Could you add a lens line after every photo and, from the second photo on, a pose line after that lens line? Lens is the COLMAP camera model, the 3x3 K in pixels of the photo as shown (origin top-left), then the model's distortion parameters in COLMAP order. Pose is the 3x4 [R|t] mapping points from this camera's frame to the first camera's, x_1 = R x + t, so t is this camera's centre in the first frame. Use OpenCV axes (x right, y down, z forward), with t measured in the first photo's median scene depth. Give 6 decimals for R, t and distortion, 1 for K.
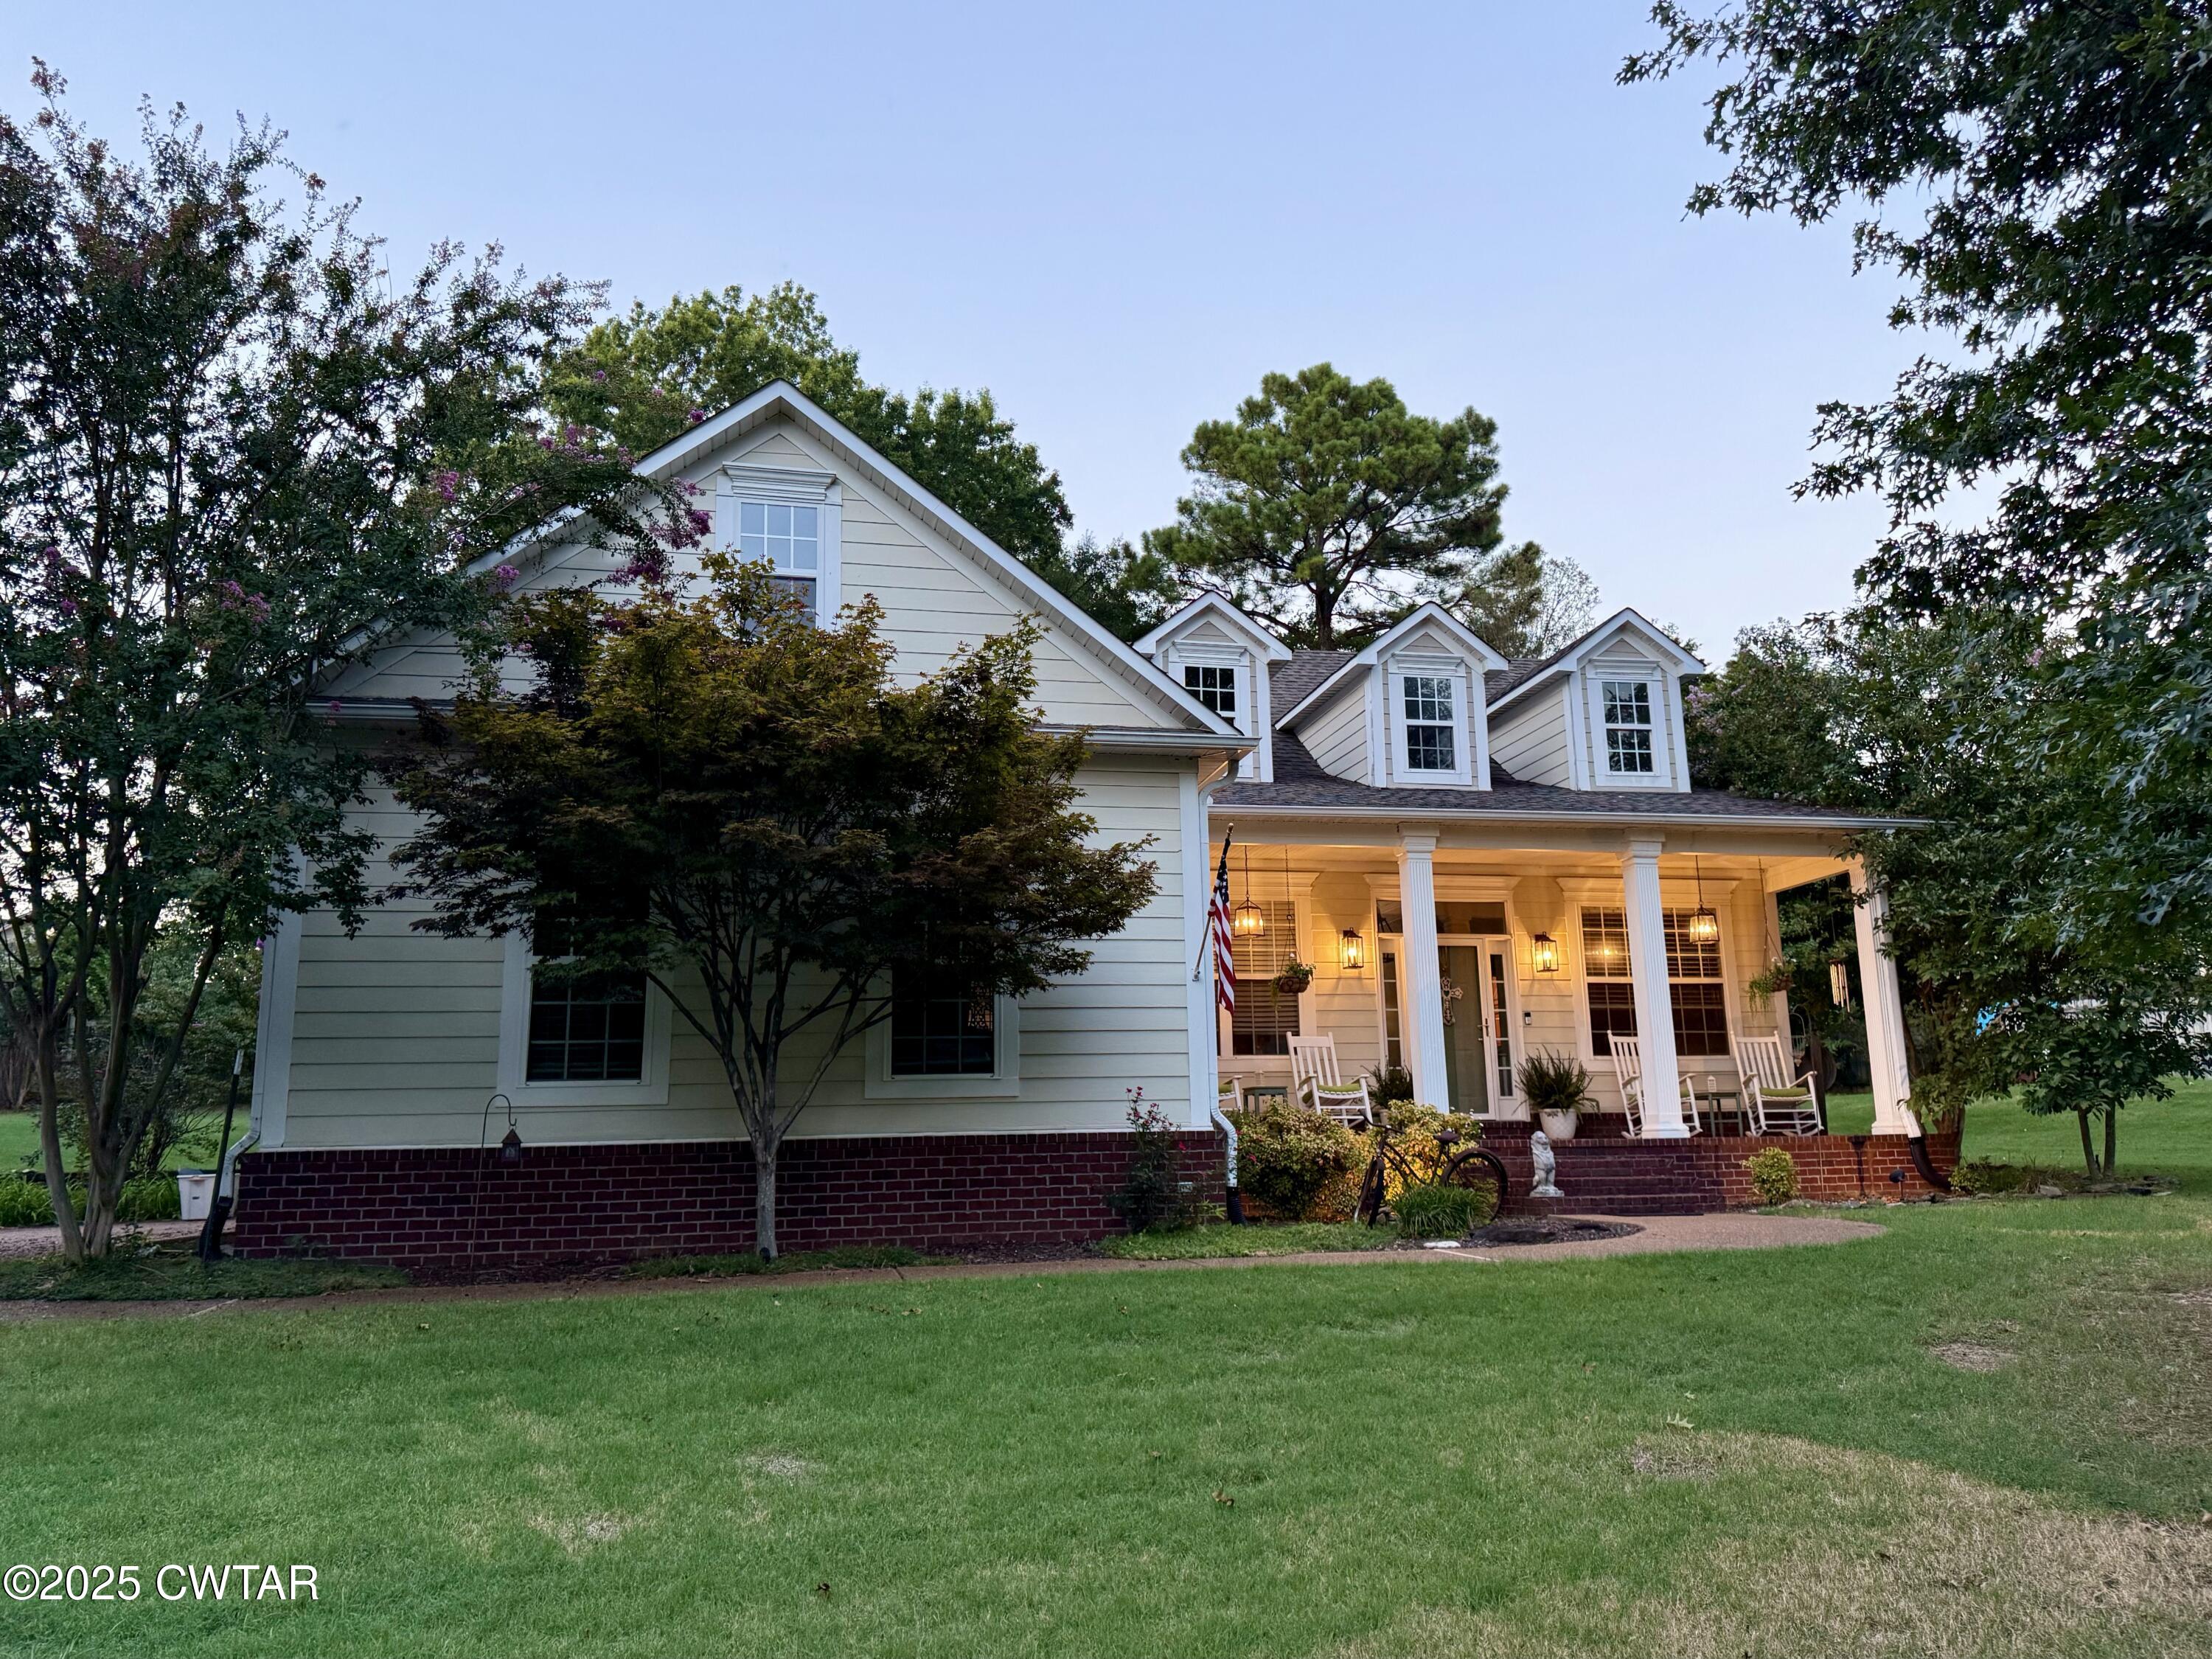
lens RADIAL K [[1553.8, 0, 1106.0], [0, 1553.8, 829.5], [0, 0, 1]] dist [0.124257, -0.243768]
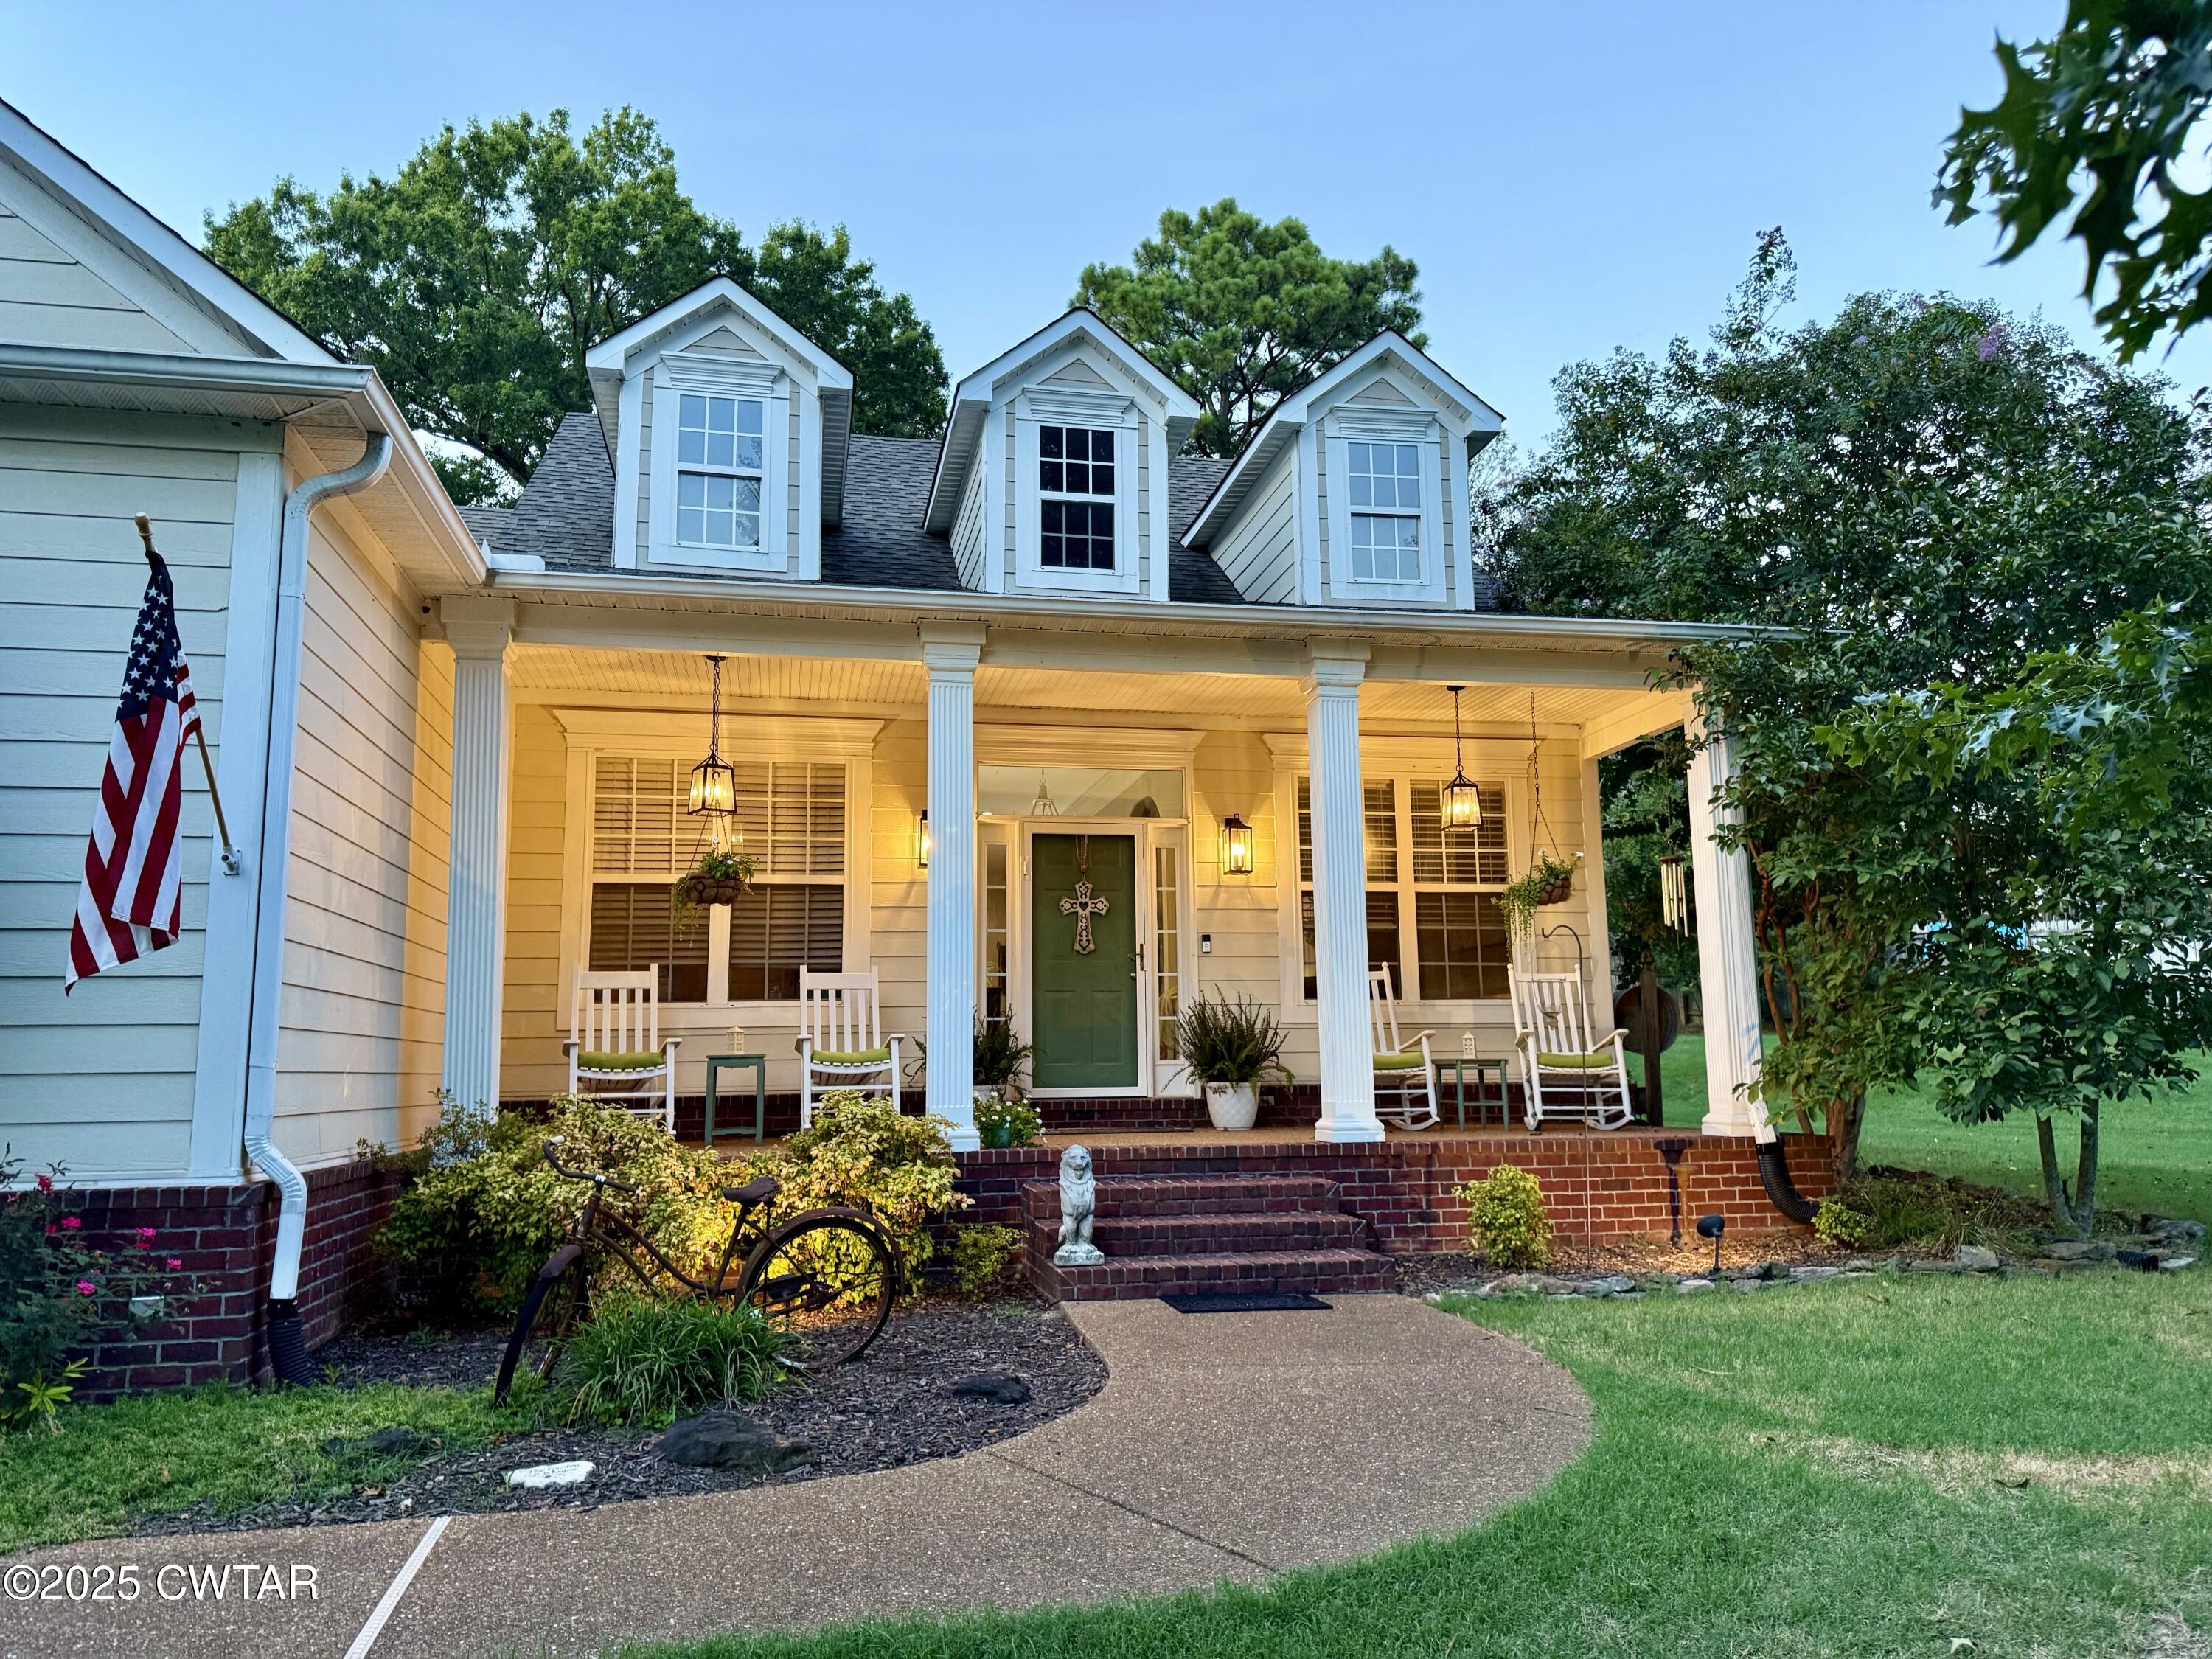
lens RADIAL K [[1527.6, 0, 1103.4], [0, 1527.6, 826.0], [0, 0, 1]] dist [0.121279, -0.261050]
pose [[0.999979, 0.006181, -0.002163, 0.229262], [-0.006069, 0.998809, 0.048410, 0.040227], [0.002460, -0.048396, 0.998825, 0.362982]]
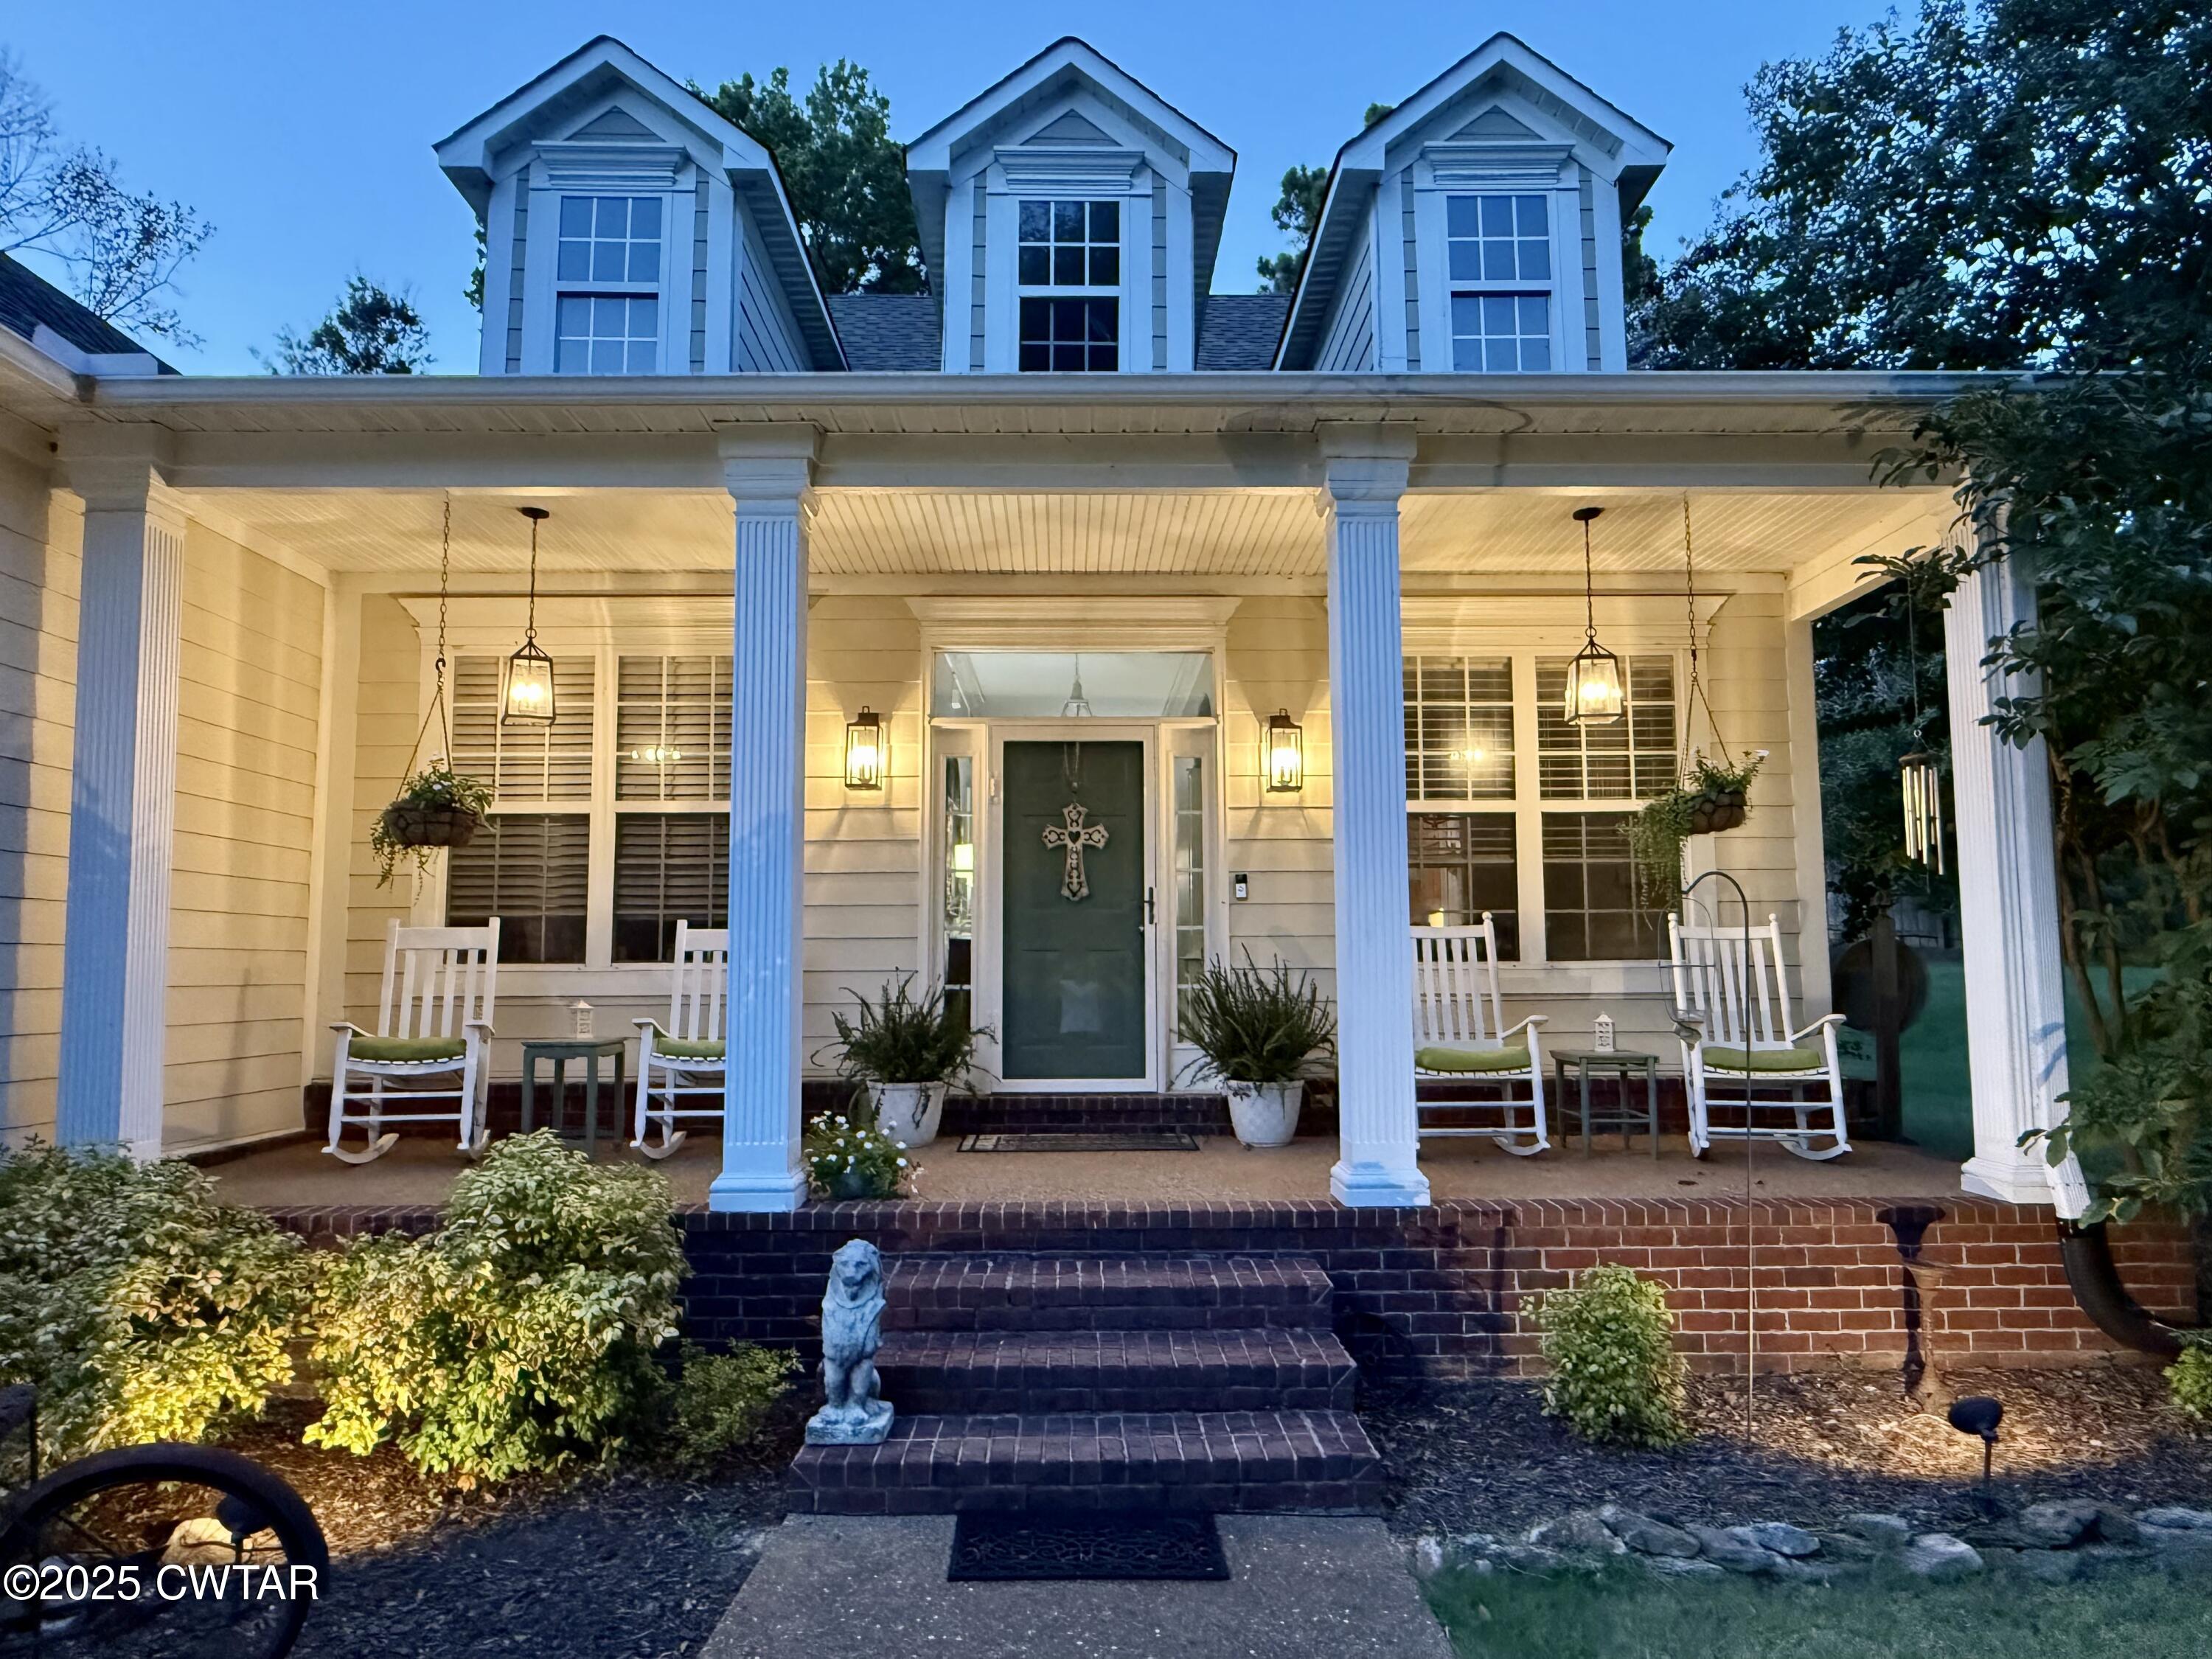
lens RADIAL K [[1413.5, 0, 1097.7], [0, 1413.5, 823.9], [0, 0, 1]] dist [-0.035206, 0.037344]
pose [[0.982516, -0.003916, -0.186135, 0.310115], [0.023173, 0.994576, 0.101396, 0.056202], [0.184728, -0.103937, 0.977278, 0.573467]]
